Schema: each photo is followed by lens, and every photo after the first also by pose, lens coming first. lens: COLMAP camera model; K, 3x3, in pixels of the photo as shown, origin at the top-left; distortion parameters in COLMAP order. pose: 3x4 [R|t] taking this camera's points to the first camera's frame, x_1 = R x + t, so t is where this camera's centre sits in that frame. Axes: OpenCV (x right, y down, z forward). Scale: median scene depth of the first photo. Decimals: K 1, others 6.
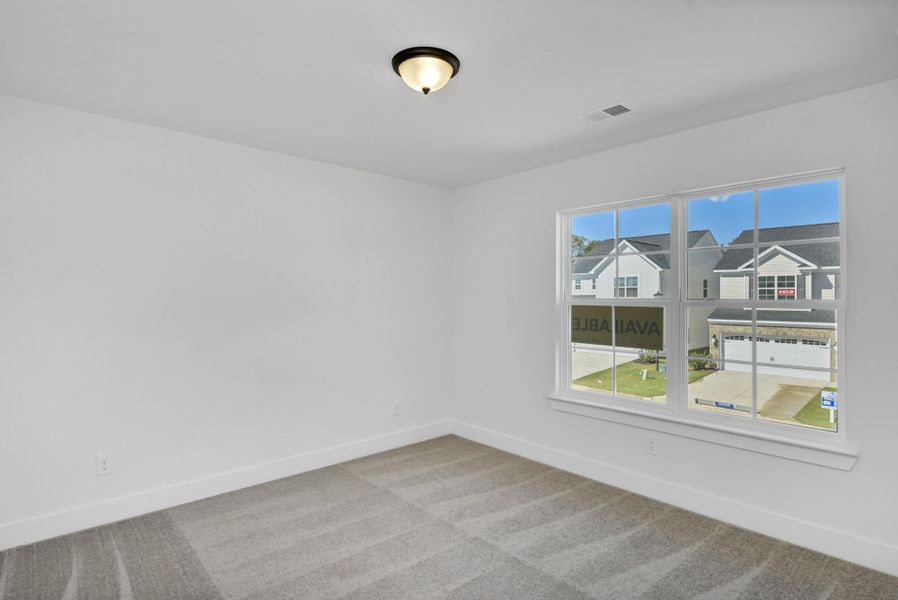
lens RADIAL K [[481.2, 0, 451.8], [0, 481.2, 291.6], [0, 0, 1]] dist [0.001335, -0.000690]
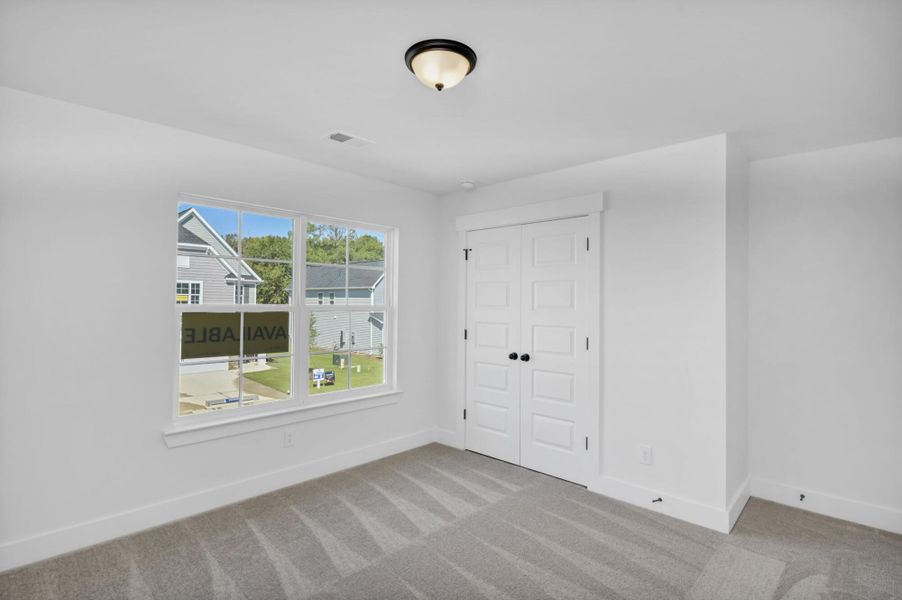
lens RADIAL K [[454.5, 0, 451.0], [0, 454.5, 300.0], [0, 0, 1]] dist [-0.001154, -0.000321]
pose [[-0.073656, 0.003570, 0.997277, -0.594613], [-0.015640, 0.999866, -0.004734, 0.002664], [-0.997161, -0.015946, -0.073590, 0.658623]]
